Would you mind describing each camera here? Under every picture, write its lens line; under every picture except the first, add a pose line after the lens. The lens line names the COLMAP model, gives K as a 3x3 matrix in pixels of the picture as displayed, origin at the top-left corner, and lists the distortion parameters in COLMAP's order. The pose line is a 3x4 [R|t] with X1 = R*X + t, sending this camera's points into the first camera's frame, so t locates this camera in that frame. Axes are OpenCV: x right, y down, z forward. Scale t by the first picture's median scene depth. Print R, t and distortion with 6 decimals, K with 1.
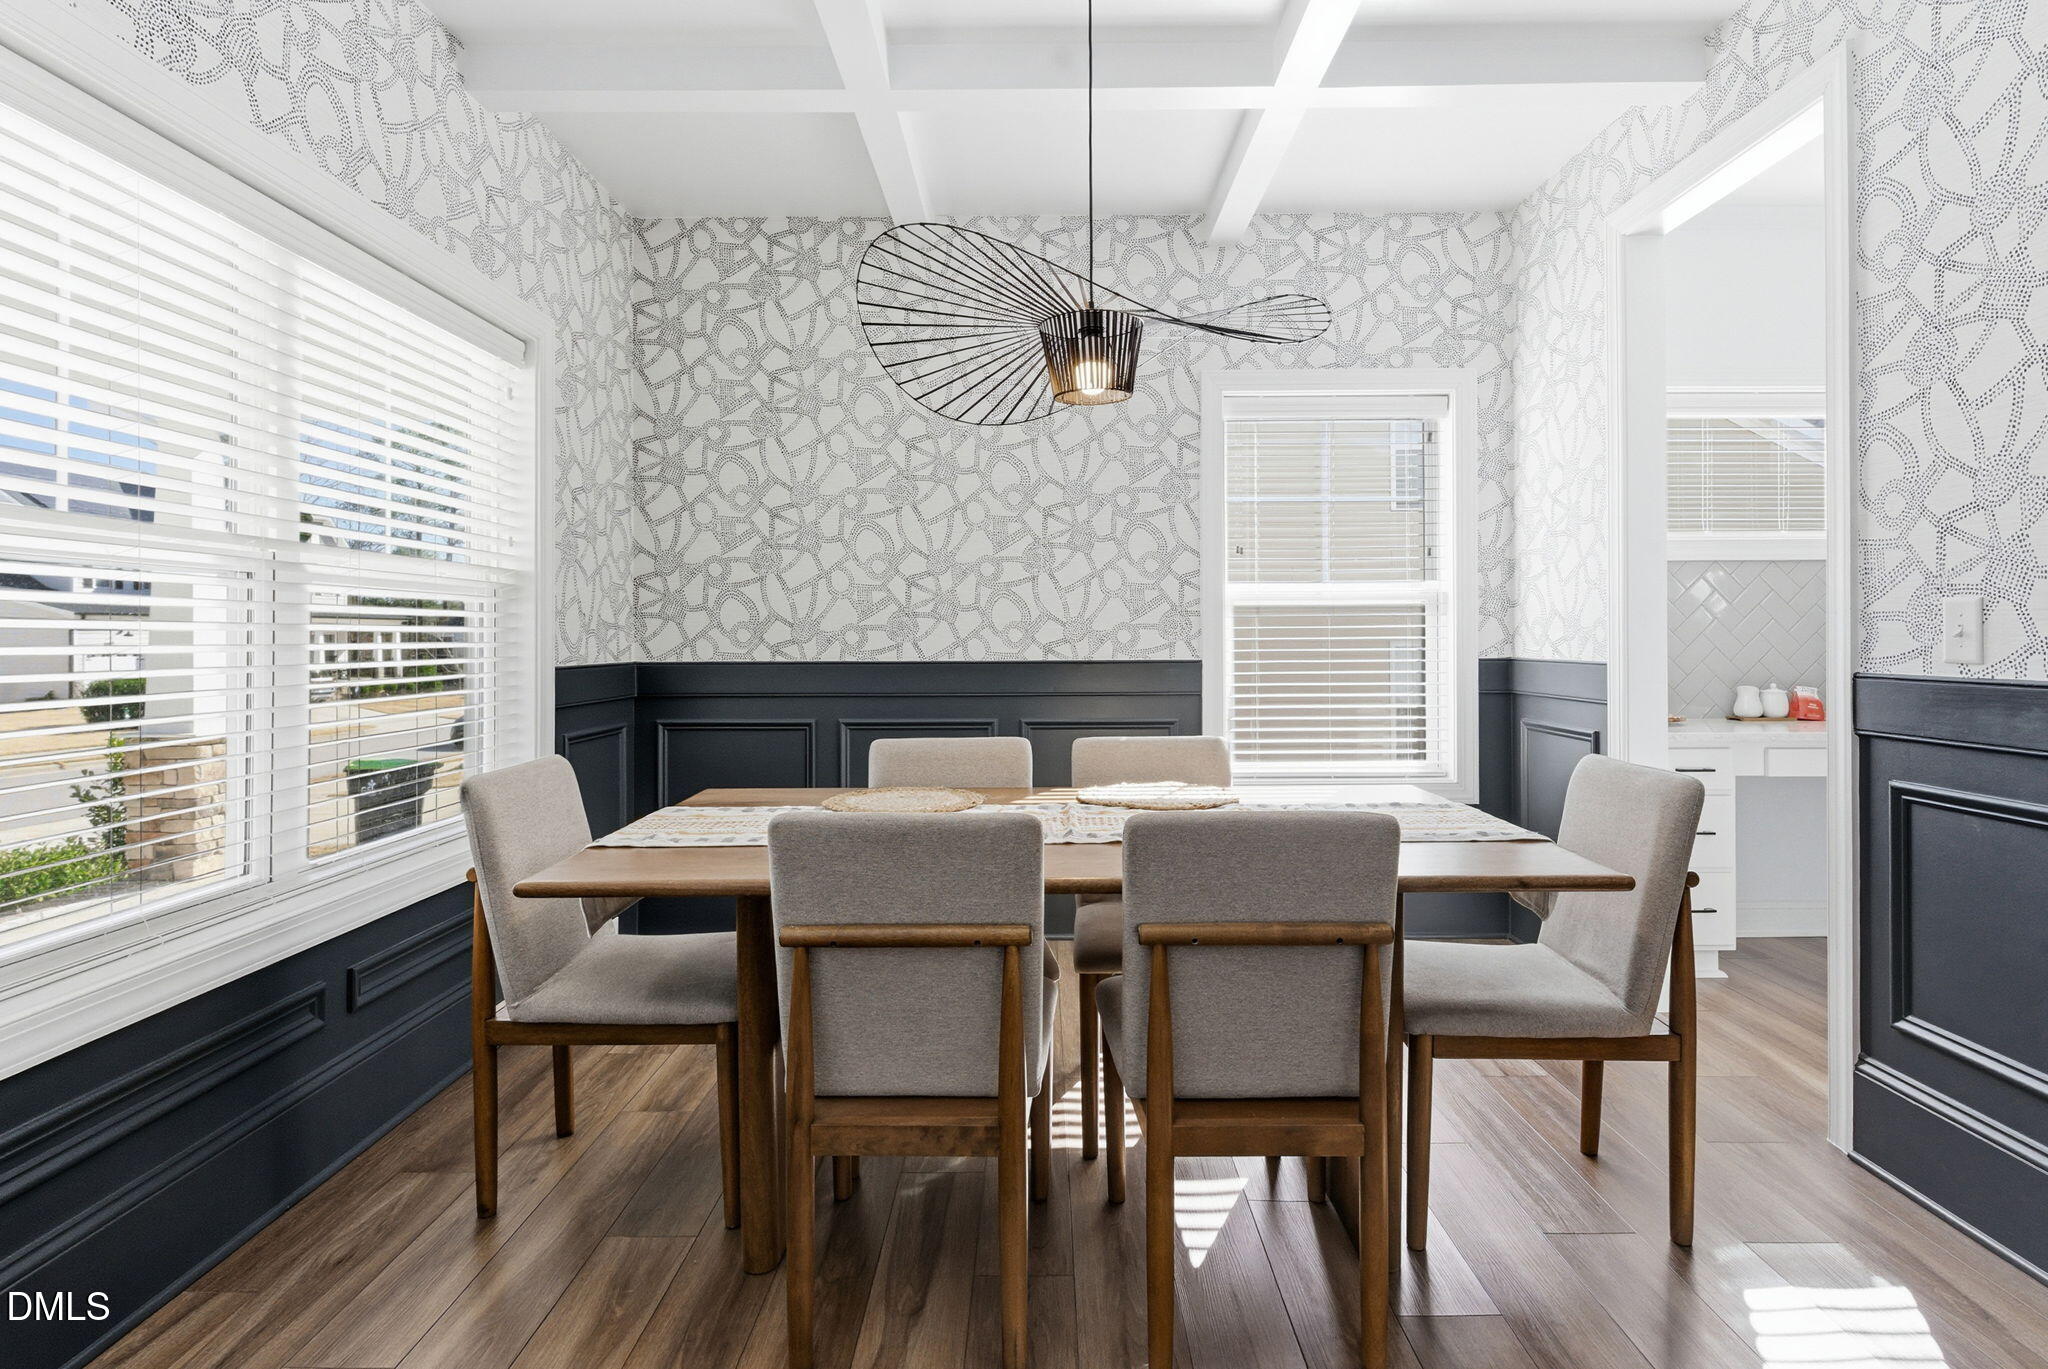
lens RADIAL K [[1082.6, 0, 1028.3], [0, 1082.6, 656.2], [0, 0, 1]] dist [0.042002, -0.000088]
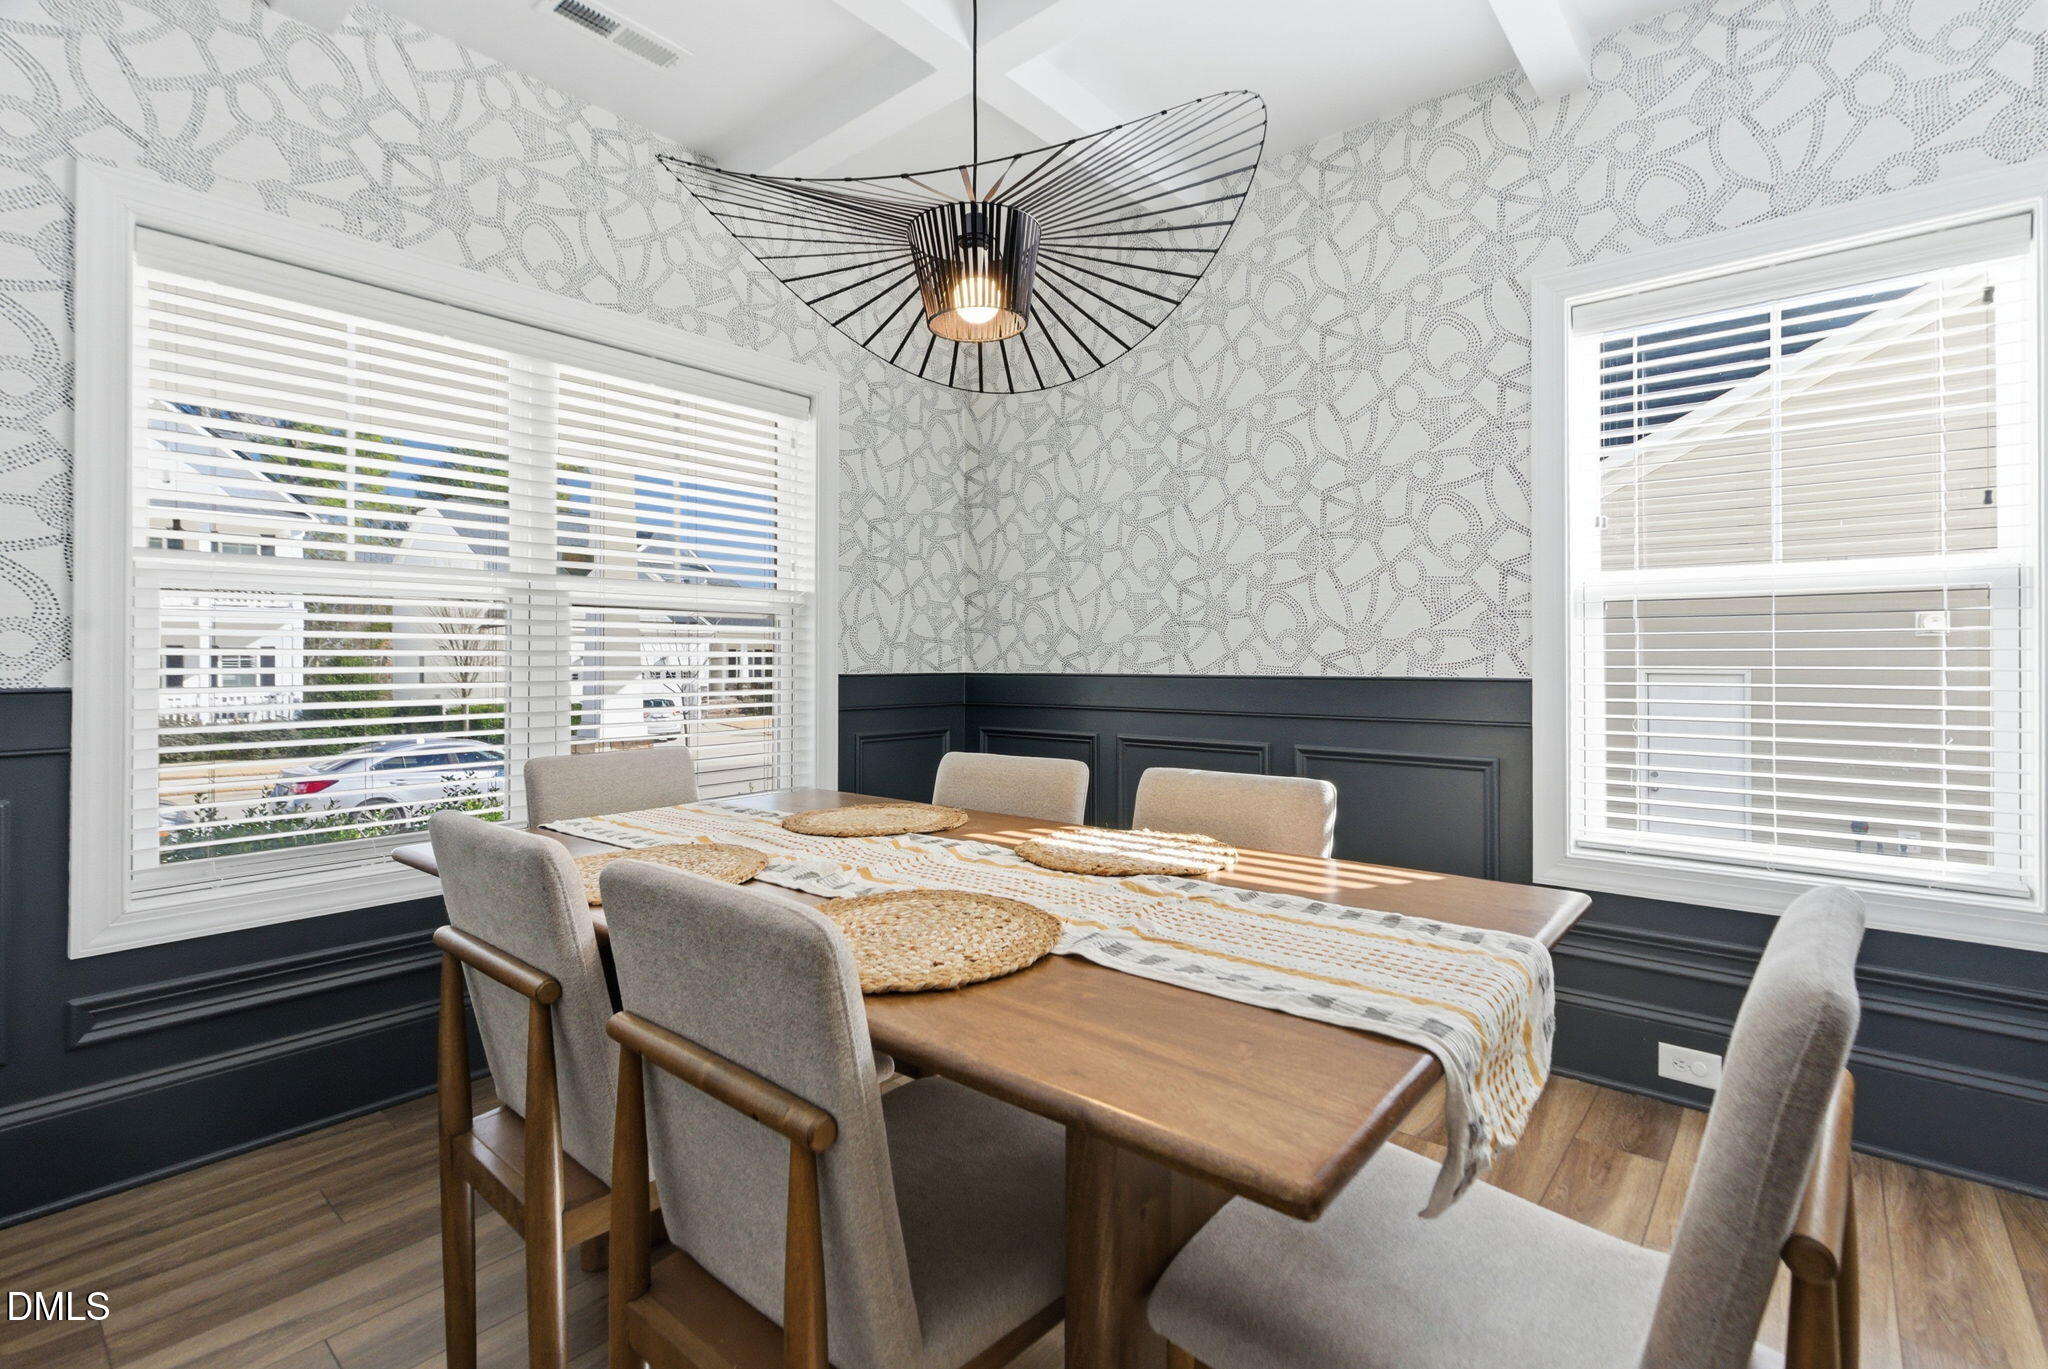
lens RADIAL K [[934.3, 0, 1031.7], [0, 934.3, 673.6], [0, 0, 1]] dist [-0.001668, 0.000622]
pose [[0.771944, 0.013008, -0.635557, 0.298036], [-0.009248, 0.999915, 0.009232, -0.002419], [0.635623, -0.001249, 0.771999, 0.308873]]
